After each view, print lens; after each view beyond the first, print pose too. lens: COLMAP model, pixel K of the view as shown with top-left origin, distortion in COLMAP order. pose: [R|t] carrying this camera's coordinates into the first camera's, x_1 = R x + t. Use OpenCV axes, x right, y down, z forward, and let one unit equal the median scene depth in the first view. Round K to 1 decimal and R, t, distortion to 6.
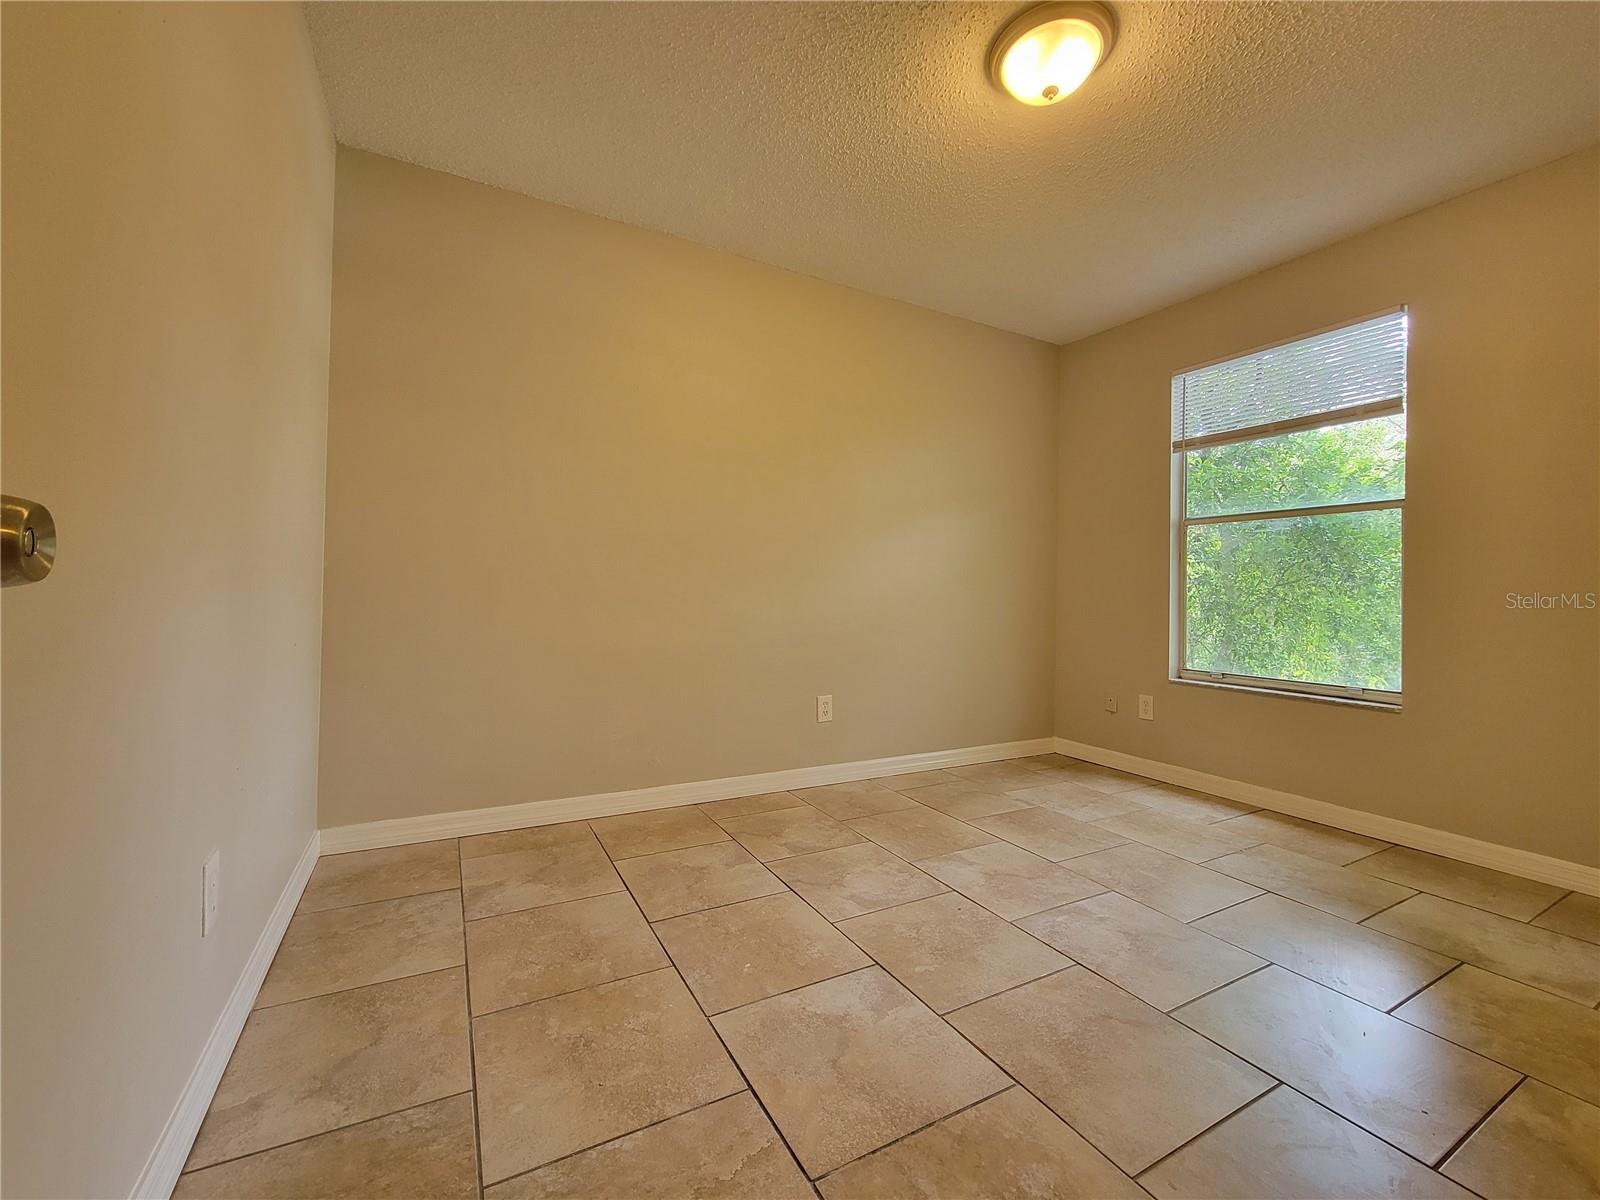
lens RADIAL K [[650.2, 0, 790.9], [0, 650.2, 583.7], [0, 0, 1]] dist [0.002253, -0.004126]
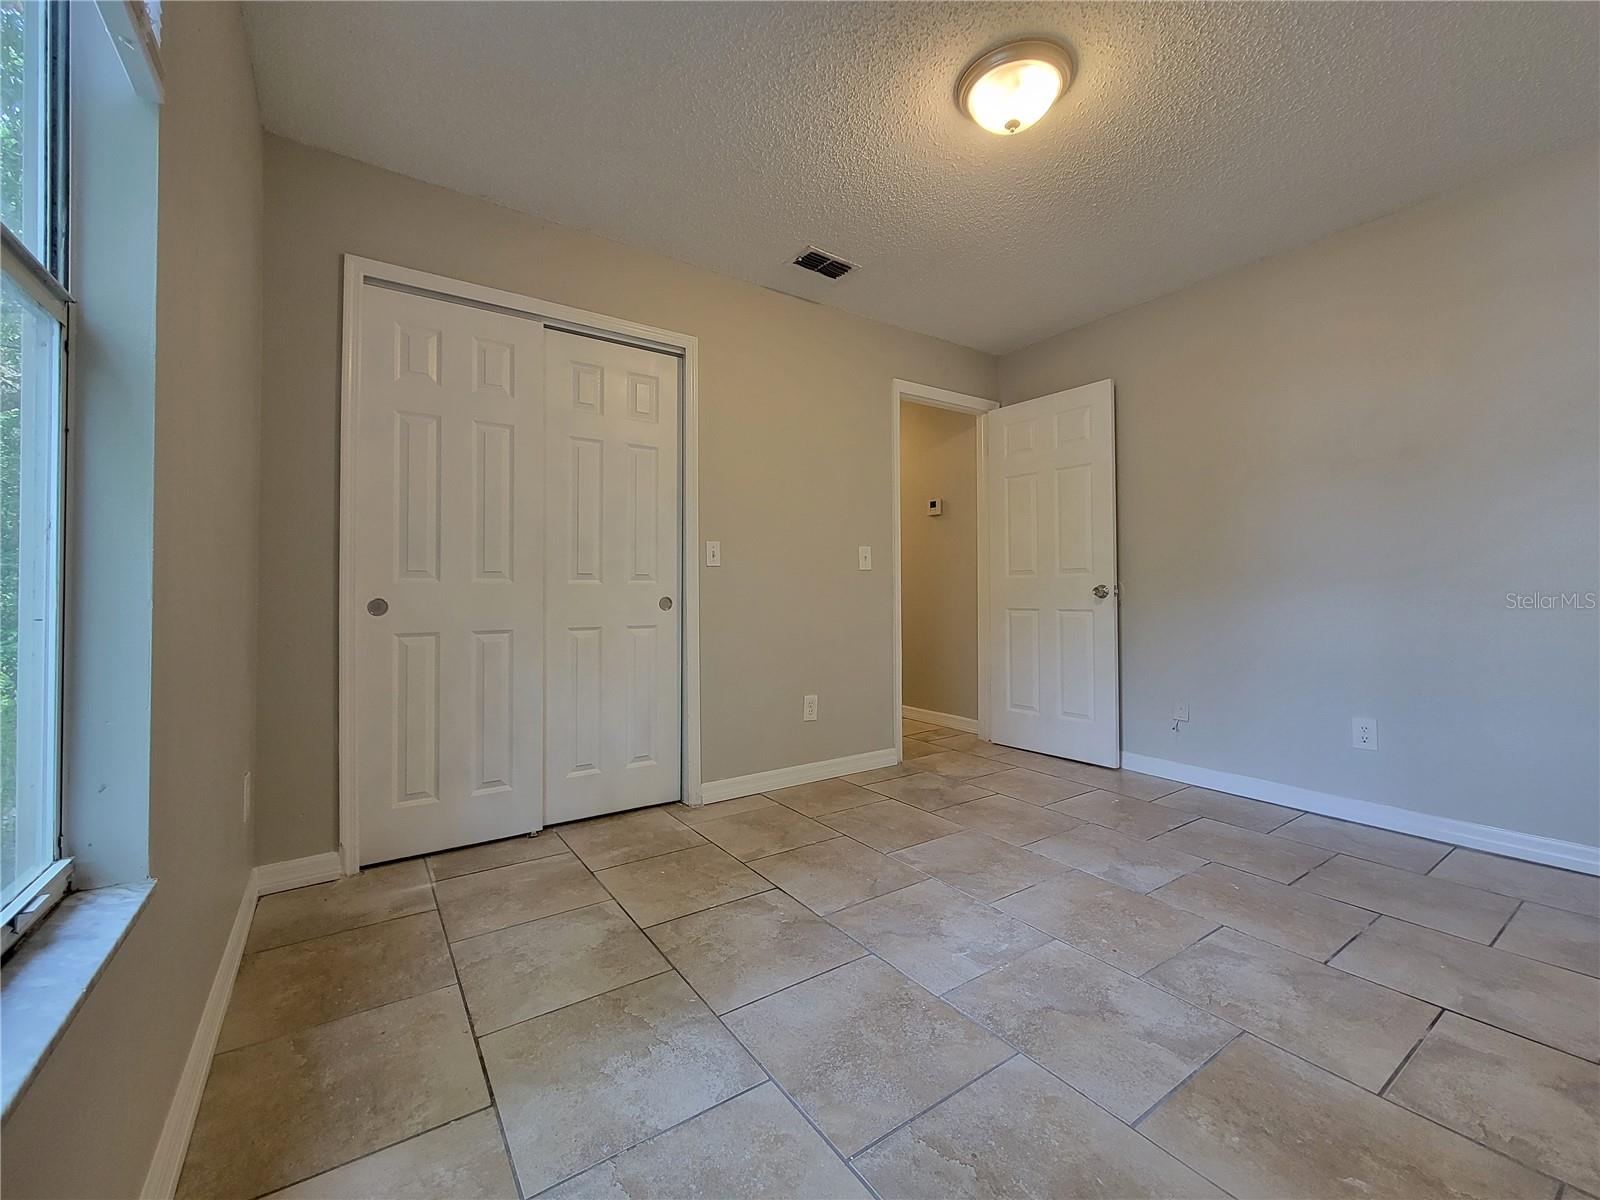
lens RADIAL K [[650.2, 0, 790.9], [0, 650.2, 583.7], [0, 0, 1]] dist [0.002253, -0.004126]
pose [[-0.994765, -0.016518, -0.100842, 0.786162], [-0.013727, 0.999505, -0.028310, 0.031585], [0.101260, -0.026777, -0.994500, 1.828146]]
